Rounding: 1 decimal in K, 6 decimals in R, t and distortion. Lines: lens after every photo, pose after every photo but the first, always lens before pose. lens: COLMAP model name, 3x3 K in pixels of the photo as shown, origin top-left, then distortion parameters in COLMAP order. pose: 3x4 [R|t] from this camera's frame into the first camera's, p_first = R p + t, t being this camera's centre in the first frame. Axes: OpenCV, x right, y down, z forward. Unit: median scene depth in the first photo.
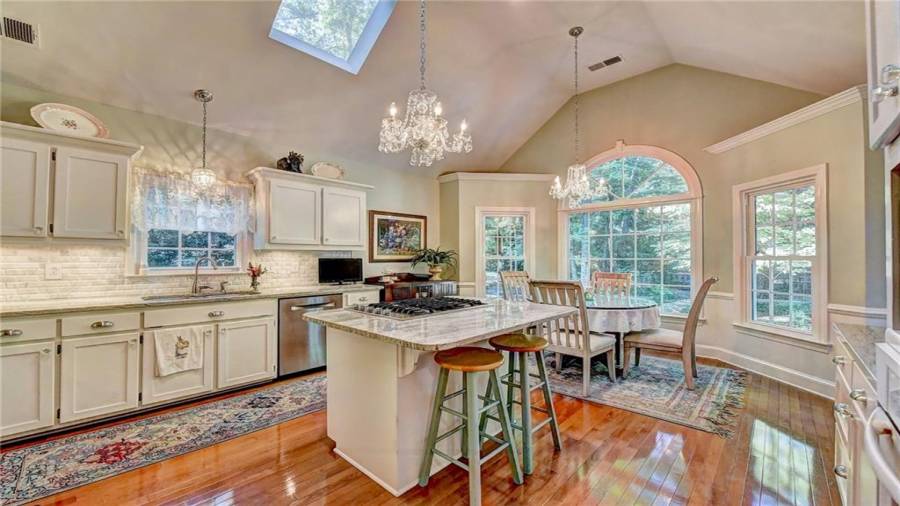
lens RADIAL K [[356.9, 0, 447.8], [0, 356.9, 253.2], [0, 0, 1]] dist [-0.010319, -0.000806]
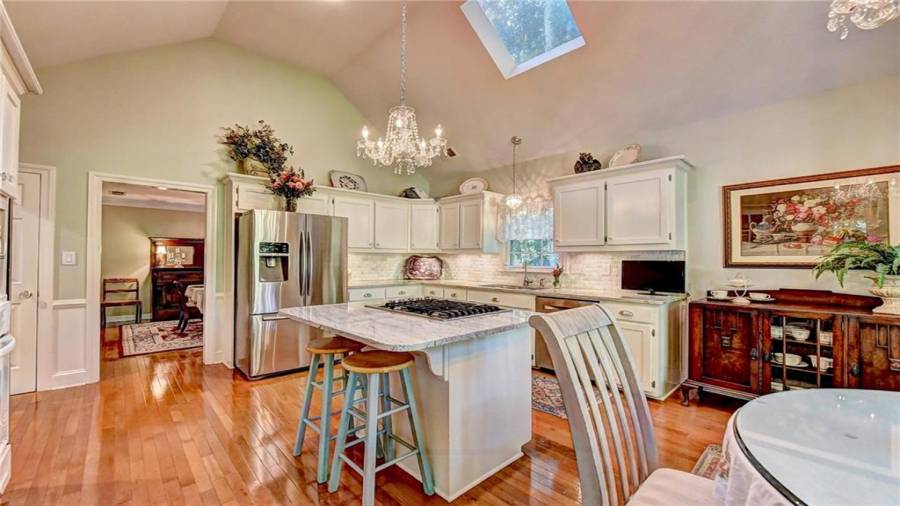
lens RADIAL K [[356.9, 0, 450.9], [0, 356.9, 253.9], [0, 0, 1]] dist [-0.010319, -0.000806]
pose [[-0.060492, -0.018313, -0.998001, 0.650713], [0.006101, 0.999806, -0.018715, 0.015225], [0.998150, -0.007220, -0.060368, 0.790762]]
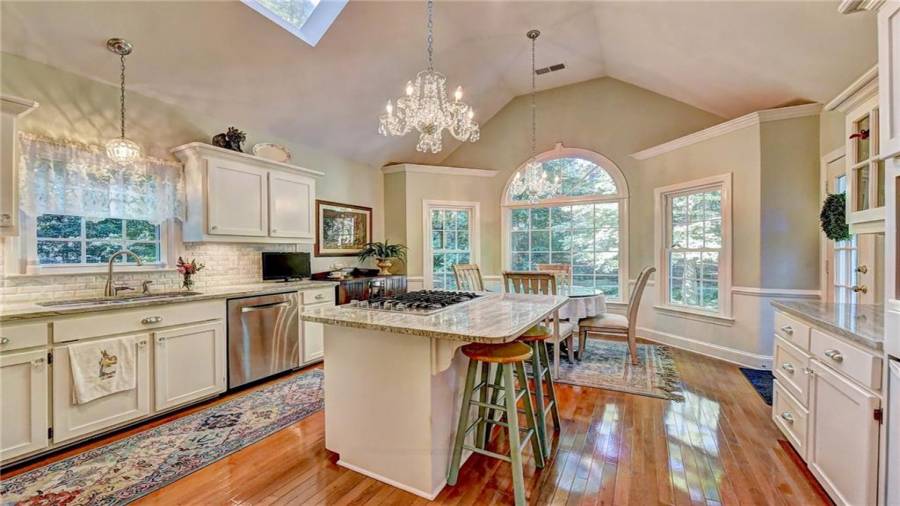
lens RADIAL K [[356.9, 0, 448.8], [0, 356.9, 255.5], [0, 0, 1]] dist [-0.010319, -0.000806]
pose [[0.967465, -0.006320, 0.252927, -0.172319], [0.001242, 0.999795, 0.020232, 0.006593], [-0.253003, -0.019260, 0.967274, 0.042913]]
